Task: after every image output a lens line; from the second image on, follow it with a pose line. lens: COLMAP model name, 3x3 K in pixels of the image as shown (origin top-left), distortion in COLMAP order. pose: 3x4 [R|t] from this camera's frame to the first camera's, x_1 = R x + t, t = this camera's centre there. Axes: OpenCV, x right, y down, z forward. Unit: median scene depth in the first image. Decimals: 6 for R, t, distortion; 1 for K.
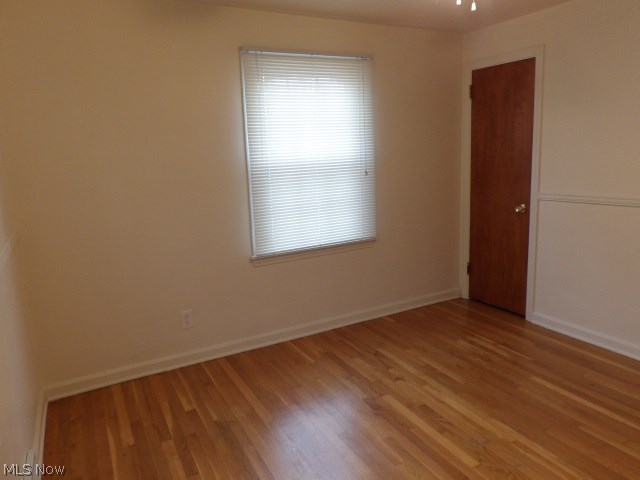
lens RADIAL K [[452.4, 0, 316.8], [0, 452.4, 237.6], [0, 0, 1]] dist [-0.050070, 0.060759]
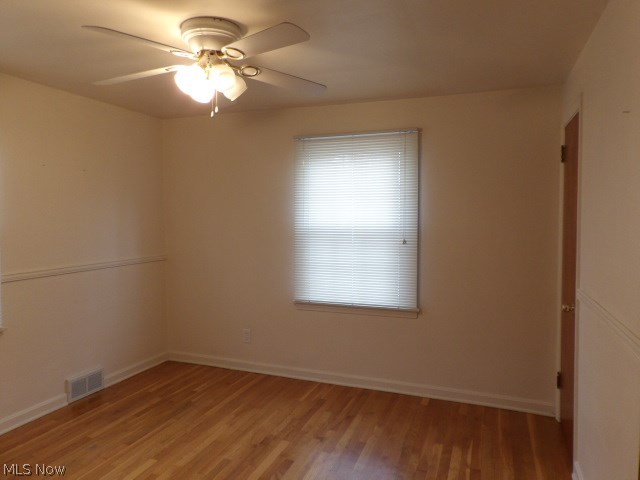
lens RADIAL K [[452.4, 0, 316.8], [0, 452.4, 237.6], [0, 0, 1]] dist [-0.050070, 0.060759]
pose [[0.650018, 0.082281, -0.755451, 0.817901], [-0.176130, 0.983363, -0.044445, -0.081980], [0.739226, 0.161948, 0.653696, 0.219382]]
